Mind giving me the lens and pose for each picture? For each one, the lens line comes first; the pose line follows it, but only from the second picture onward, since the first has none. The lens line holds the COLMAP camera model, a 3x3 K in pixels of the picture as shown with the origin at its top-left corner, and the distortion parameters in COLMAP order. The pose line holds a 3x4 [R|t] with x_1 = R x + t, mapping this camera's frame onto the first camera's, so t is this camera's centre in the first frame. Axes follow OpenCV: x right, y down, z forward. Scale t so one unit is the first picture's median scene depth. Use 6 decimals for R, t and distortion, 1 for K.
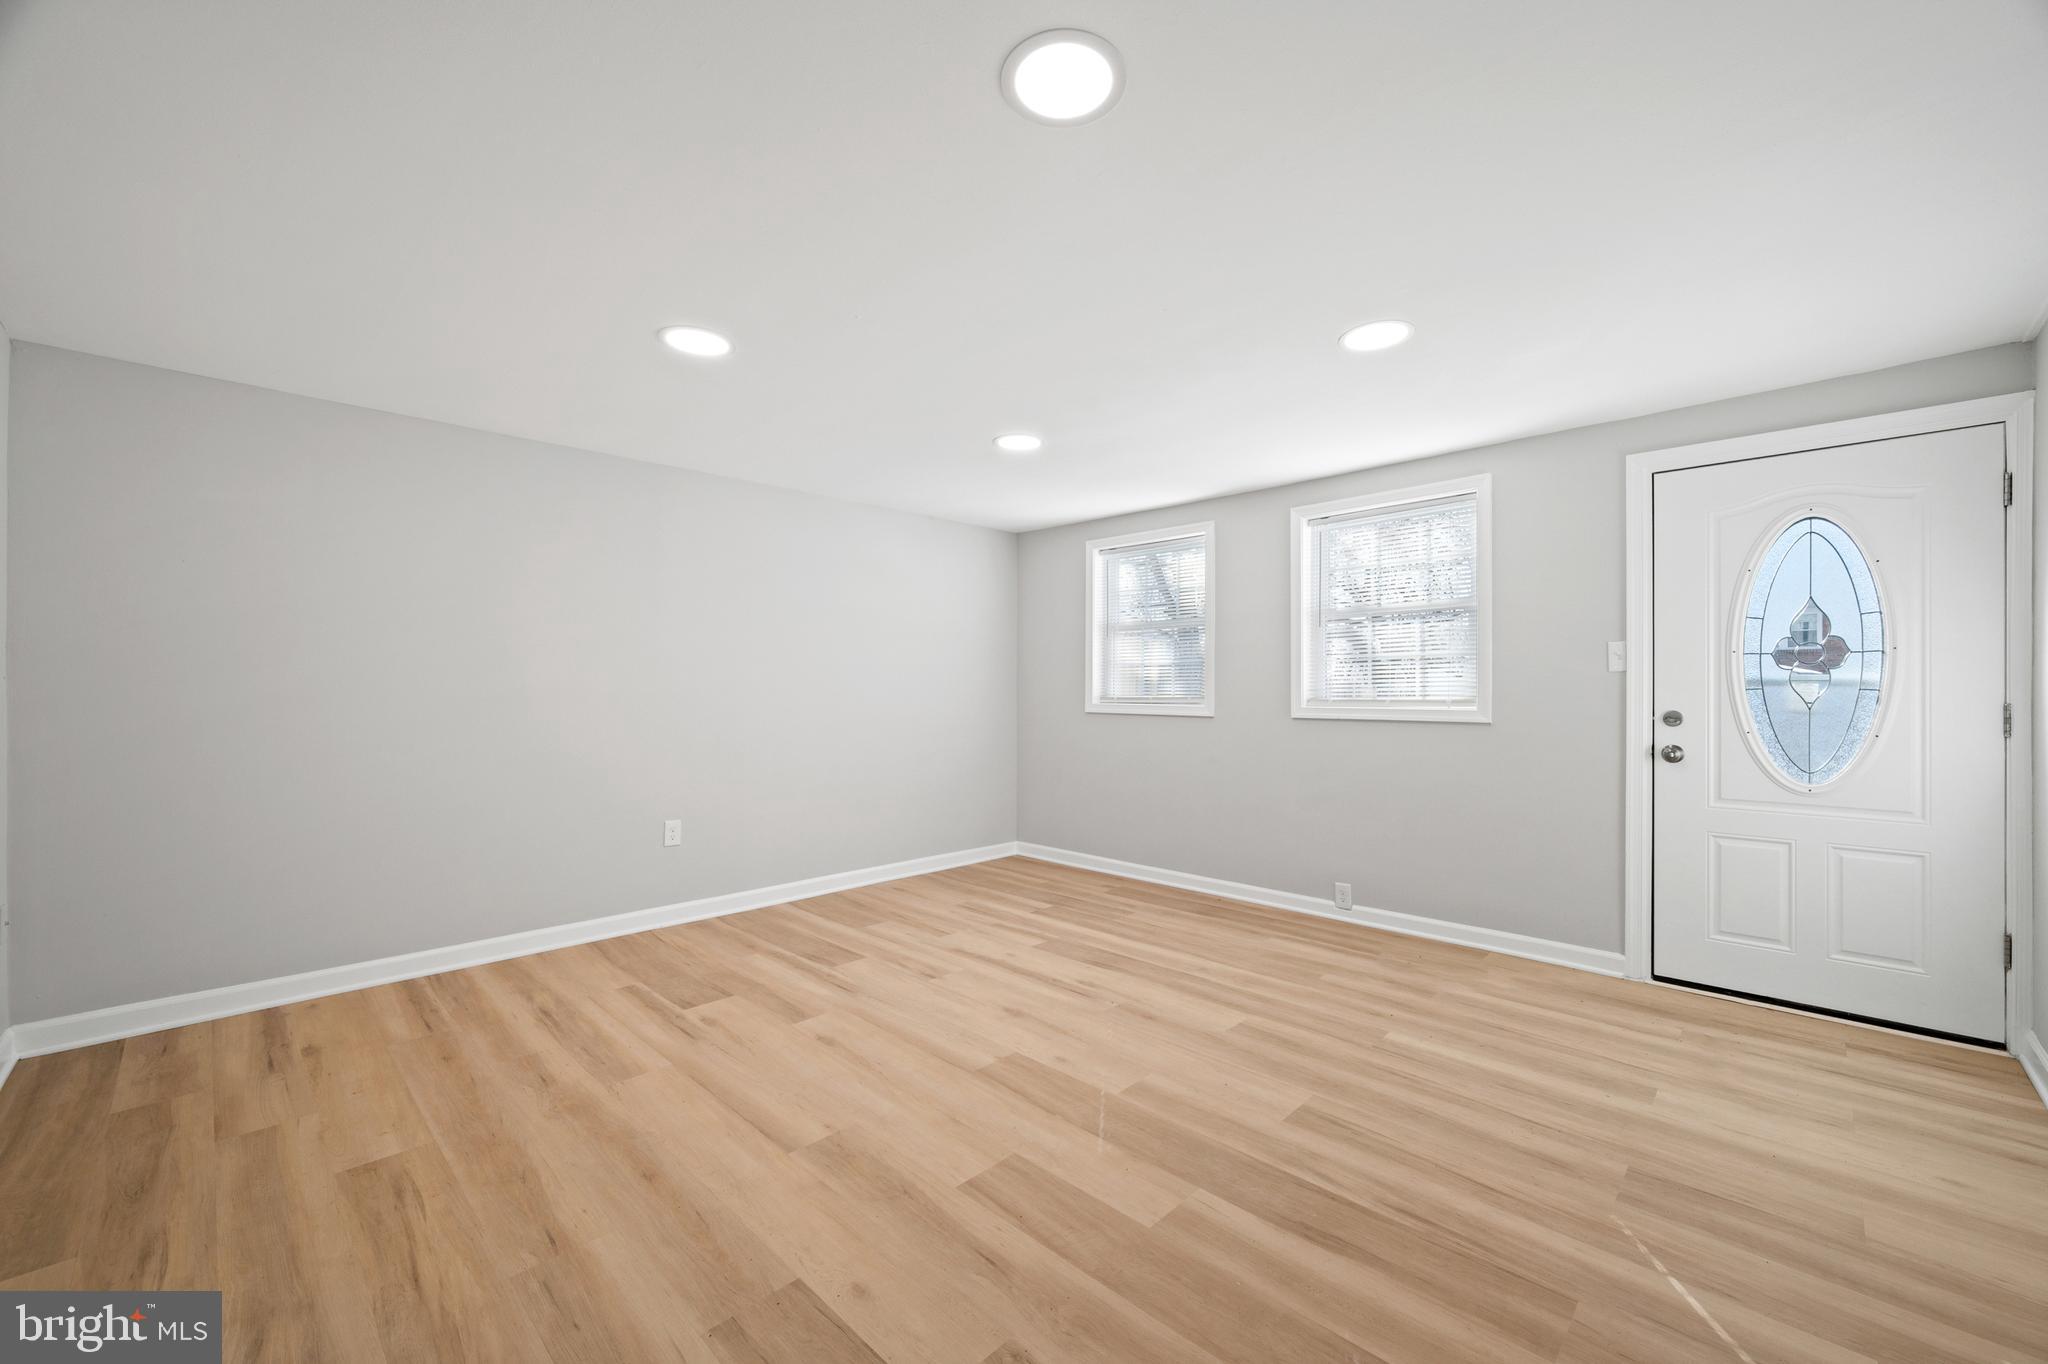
lens RADIAL K [[802.1, 0, 1031.1], [0, 802.1, 693.2], [0, 0, 1]] dist [-0.001224, -0.000279]
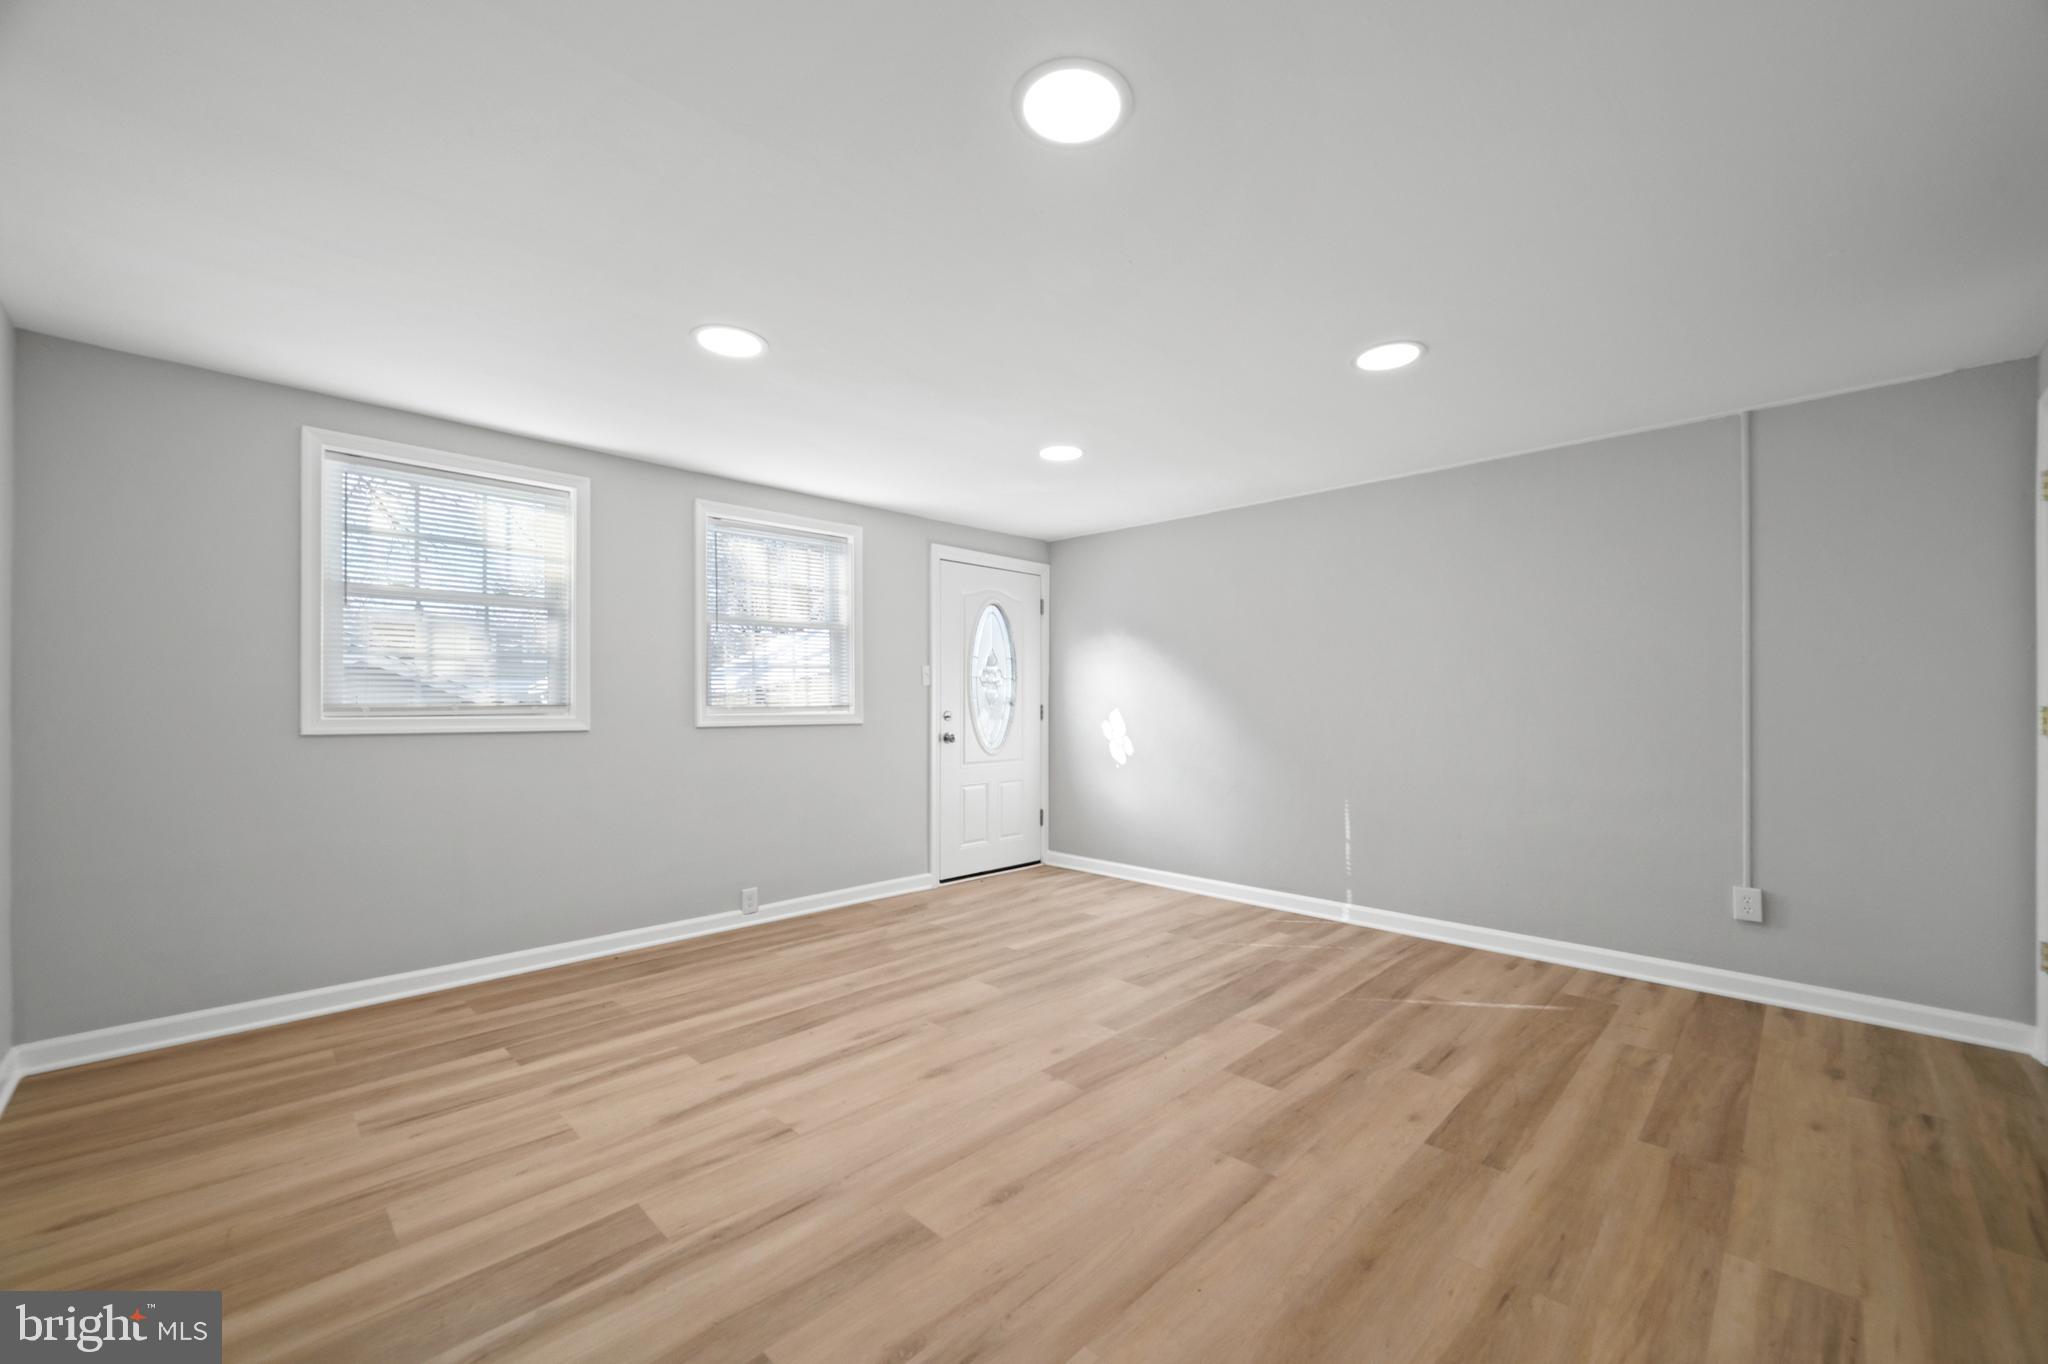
lens RADIAL K [[821.5, 0, 1030.3], [0, 821.5, 686.8], [0, 0, 1]] dist [0.000187, 0.000206]
pose [[-0.000643, 0.016923, 0.999857, -0.910005], [0.001159, 0.999856, -0.016922, 0.002043], [-0.999999, 0.001148, -0.000662, 0.907838]]
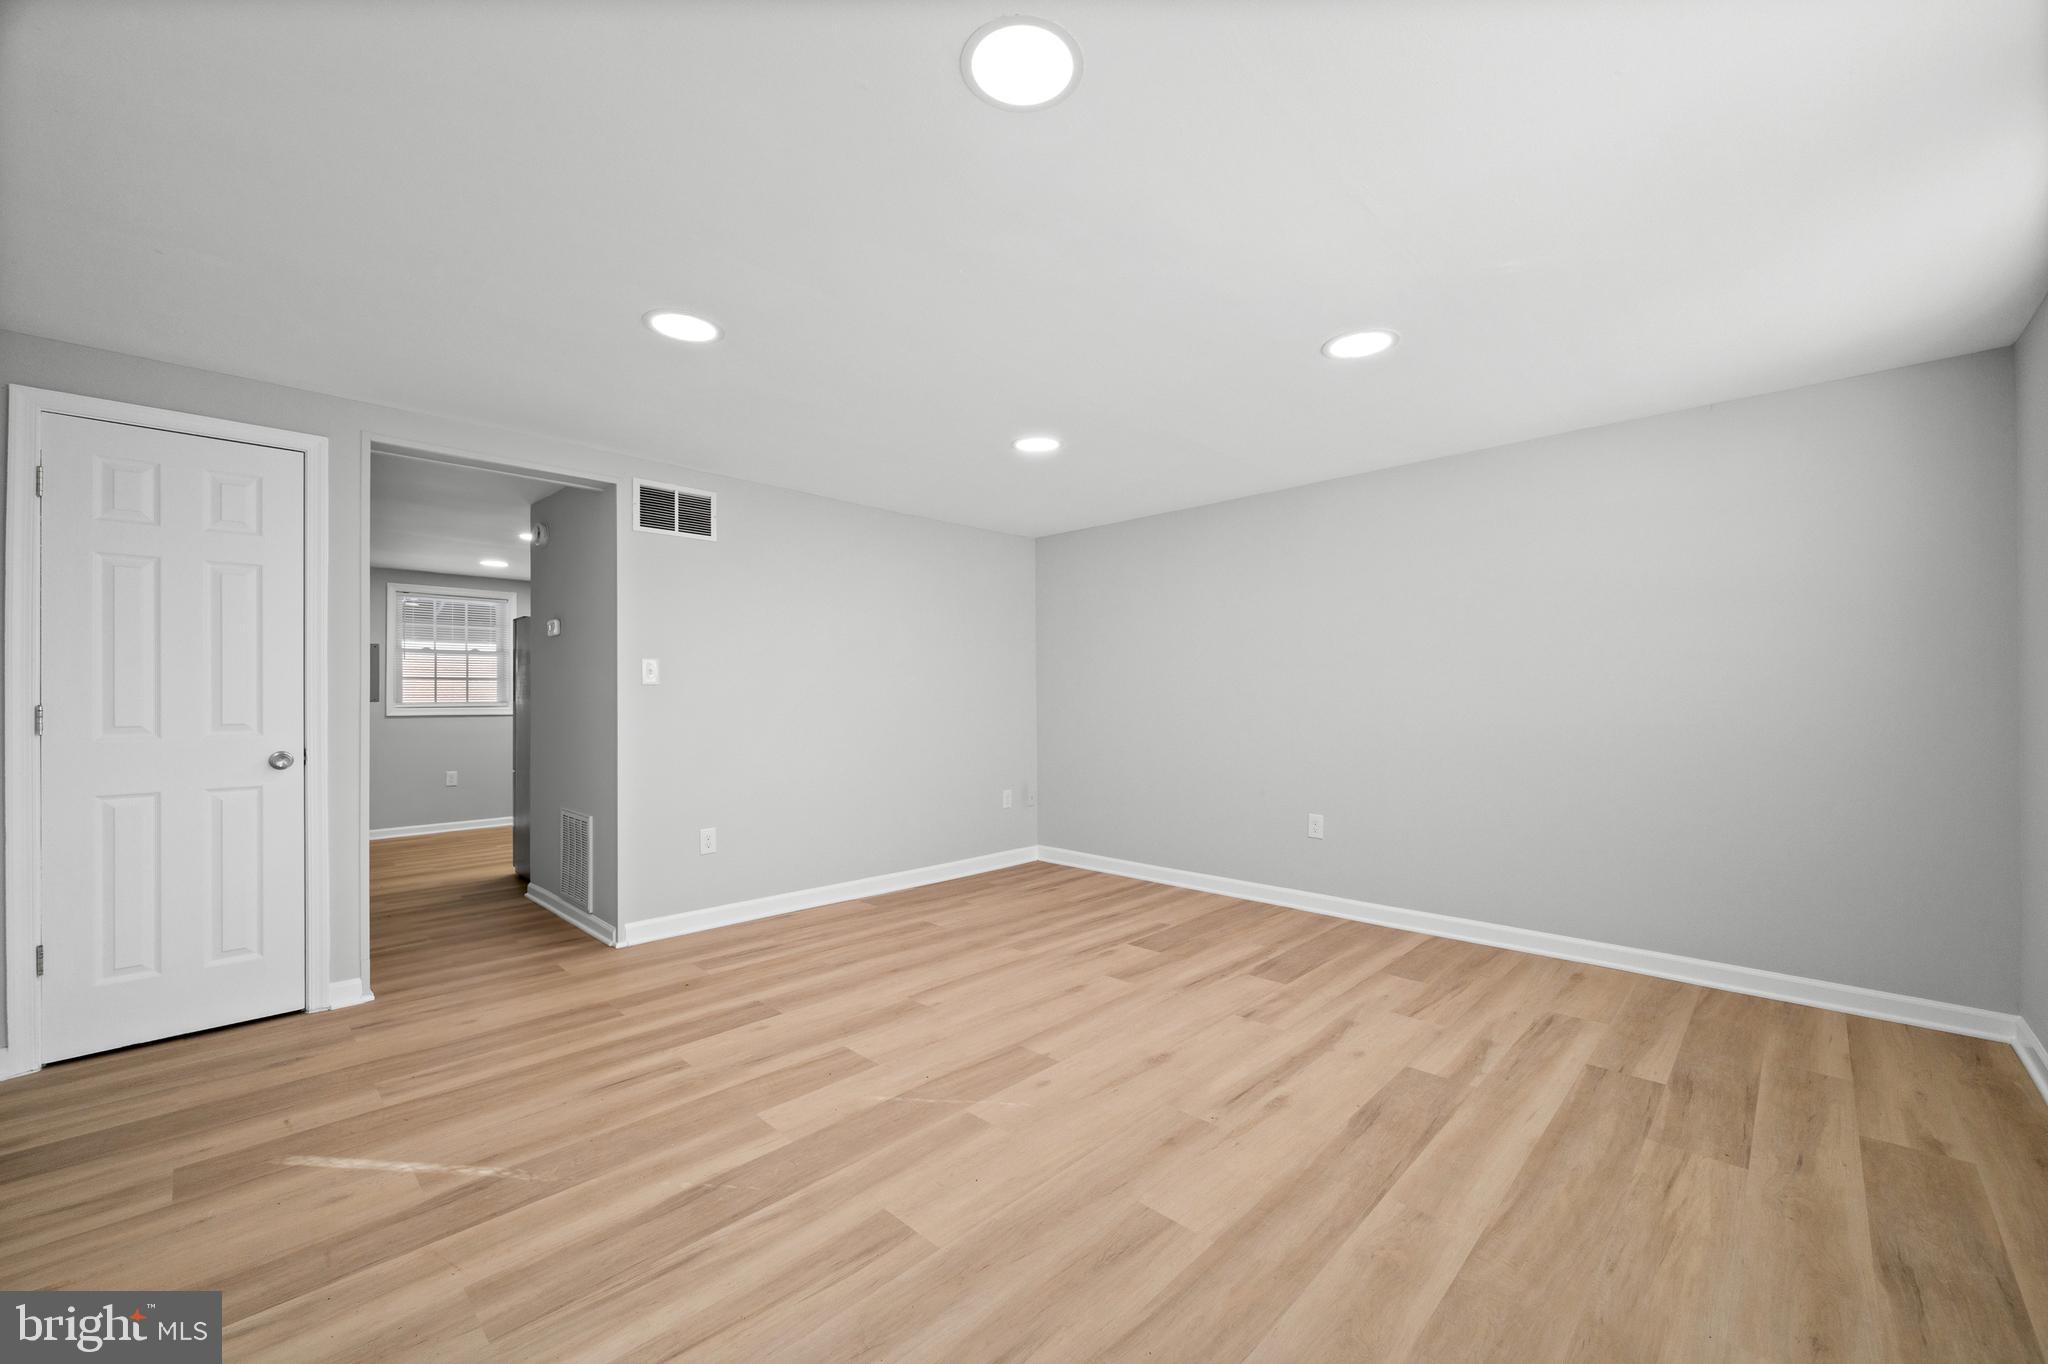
lens RADIAL K [[802.1, 0, 1031.1], [0, 802.1, 693.2], [0, 0, 1]] dist [-0.001224, -0.000279]
pose [[0.008385, -0.003815, -0.999958, 0.859504], [0.003244, 0.999988, -0.003788, 0.002073], [0.999960, -0.003212, 0.008397, 0.859435]]
